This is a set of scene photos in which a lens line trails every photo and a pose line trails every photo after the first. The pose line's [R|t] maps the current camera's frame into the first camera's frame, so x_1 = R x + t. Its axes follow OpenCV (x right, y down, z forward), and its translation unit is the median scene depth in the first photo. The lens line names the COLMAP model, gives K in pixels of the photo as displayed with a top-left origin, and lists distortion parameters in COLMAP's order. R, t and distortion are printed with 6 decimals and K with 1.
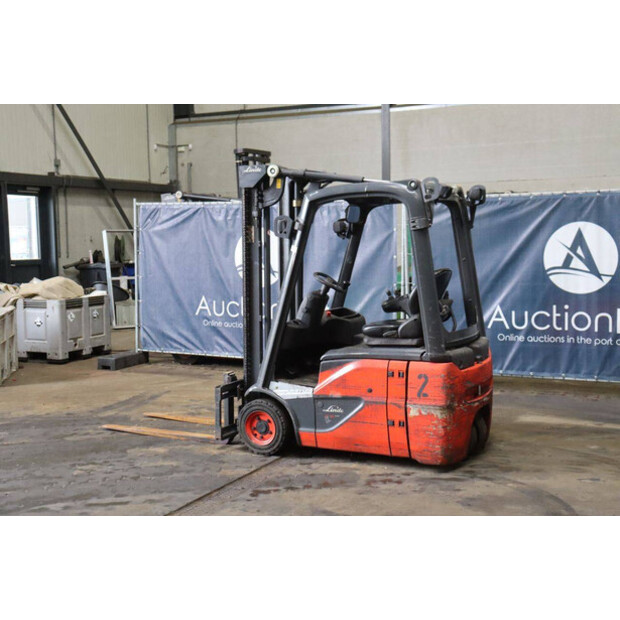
lens RADIAL K [[866.2, 0, 315.3], [0, 866.2, 298.2], [0, 0, 1]] dist [0.070656, 0.000000]
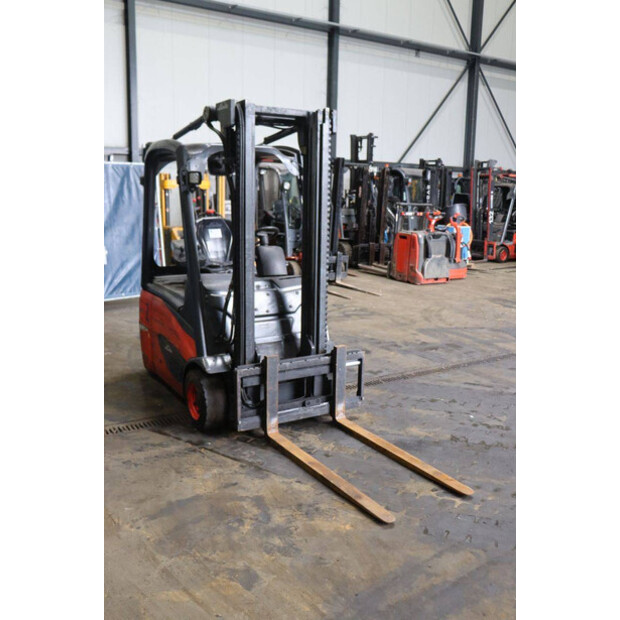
lens RADIAL K [[587.1, 0, 313.3], [0, 587.1, 294.7], [0, 0, 1]] dist [-0.088186, 0.000000]
pose [[-0.857038, -0.092373, 0.506905, -0.390356], [0.028514, 0.973788, 0.225662, -0.105097], [-0.514463, 0.207855, -0.831940, 1.563708]]
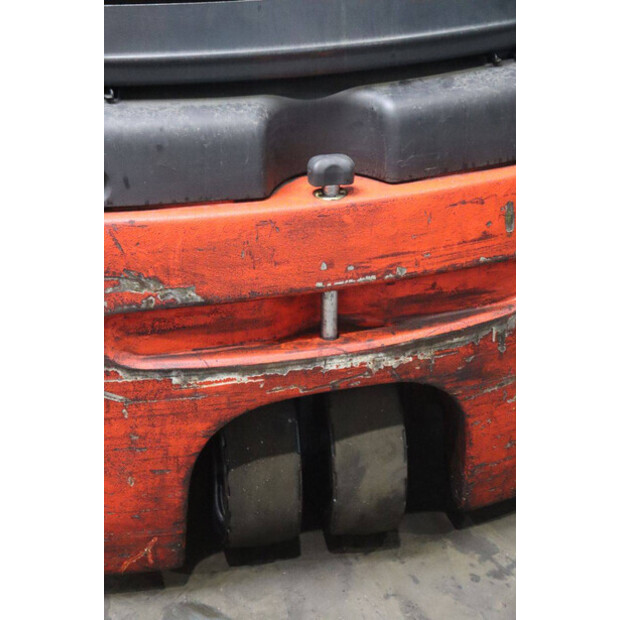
lens RADIAL K [[1108.1, 0, 305.8], [0, 1108.1, 309.4], [0, 0, 1]] dist [0.229139, 0.000000]
pose [[0.689932, 0.339600, -0.639269, 0.341275], [-0.058291, 0.906319, 0.418555, -0.006696], [0.721523, -0.251510, 0.645094, 0.790398]]
